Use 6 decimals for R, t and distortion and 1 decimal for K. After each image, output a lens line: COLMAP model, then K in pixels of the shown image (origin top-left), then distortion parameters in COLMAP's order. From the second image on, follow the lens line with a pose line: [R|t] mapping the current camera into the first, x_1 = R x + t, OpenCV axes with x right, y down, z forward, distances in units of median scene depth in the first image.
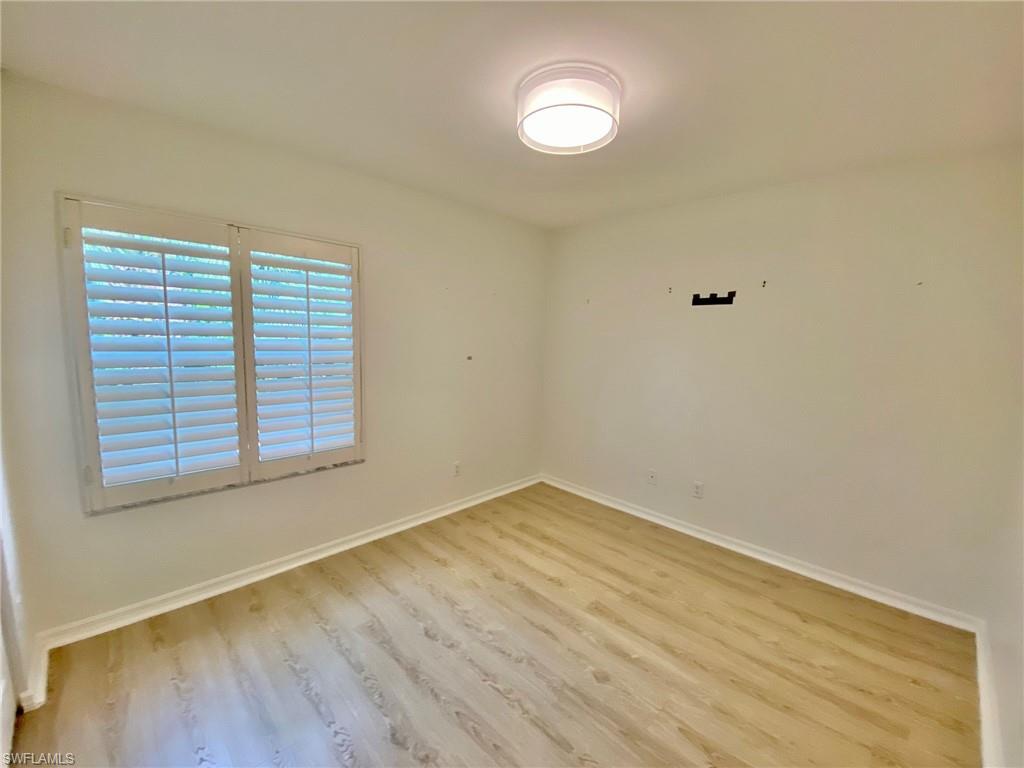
lens RADIAL K [[418.9, 0, 508.3], [0, 418.9, 385.4], [0, 0, 1]] dist [-0.009790, -0.000269]
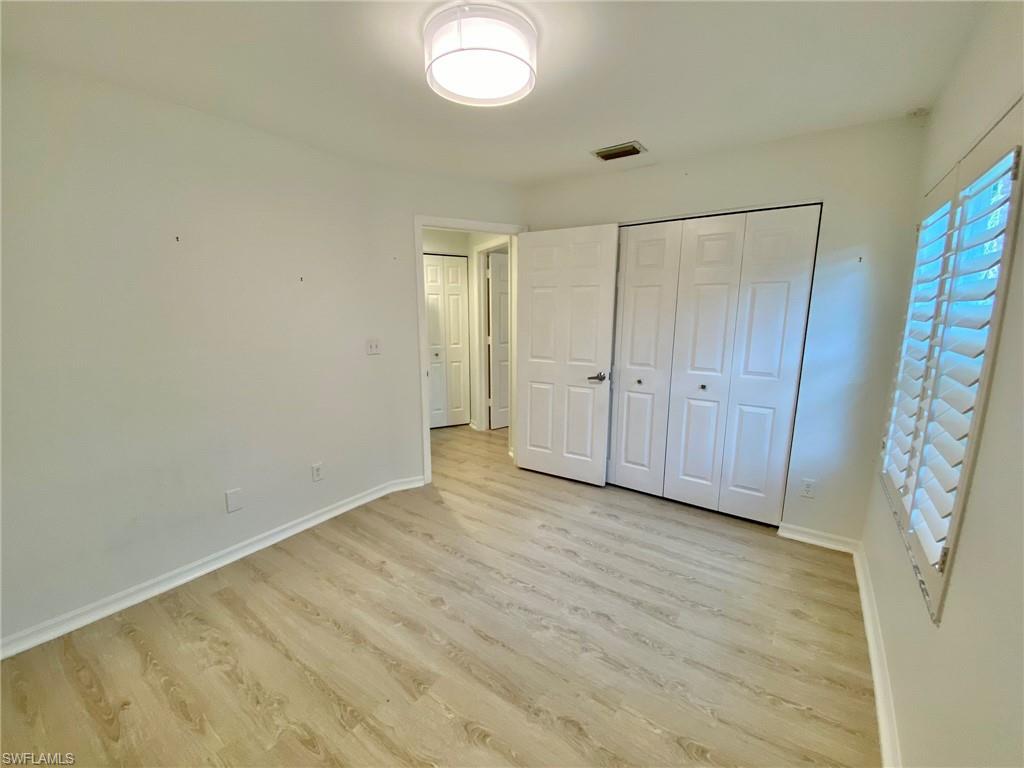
lens RADIAL K [[418.9, 0, 508.3], [0, 418.9, 385.4], [0, 0, 1]] dist [-0.009790, -0.000269]
pose [[-0.983909, 0.002215, -0.178659, 0.221961], [-0.052053, 0.952994, 0.298484, -0.219105], [0.170922, 0.302981, -0.937544, 1.830029]]
